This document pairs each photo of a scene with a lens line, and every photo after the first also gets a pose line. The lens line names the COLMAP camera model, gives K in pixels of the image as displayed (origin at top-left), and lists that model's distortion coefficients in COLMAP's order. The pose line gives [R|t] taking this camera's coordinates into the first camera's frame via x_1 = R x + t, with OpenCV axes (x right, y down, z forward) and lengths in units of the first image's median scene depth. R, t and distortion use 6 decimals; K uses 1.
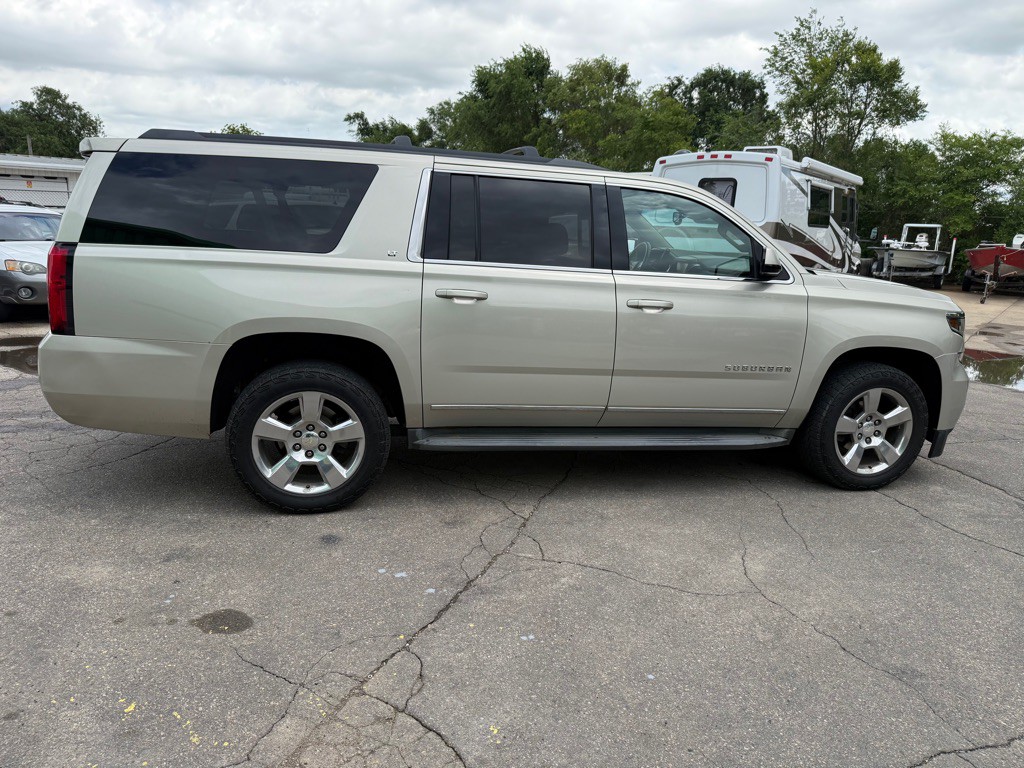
lens RADIAL K [[710.1, 0, 512.0], [0, 710.1, 384.0], [0, 0, 1]] dist [0.071836, -0.096227]
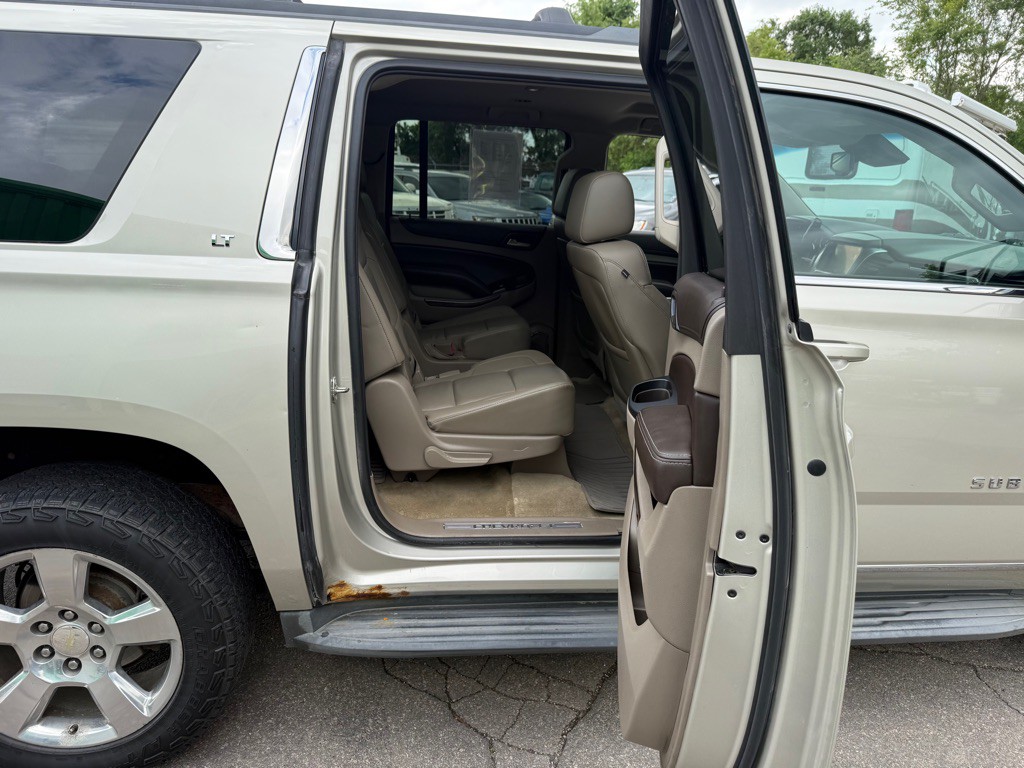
lens RADIAL K [[725.2, 0, 512.0], [0, 725.2, 384.0], [0, 0, 1]] dist [-0.000950, 0.002098]
pose [[0.994939, 0.015200, -0.099324, 0.010193], [-0.010637, 0.998870, 0.046319, -0.021966], [0.099916, -0.045028, 0.993976, 0.106405]]
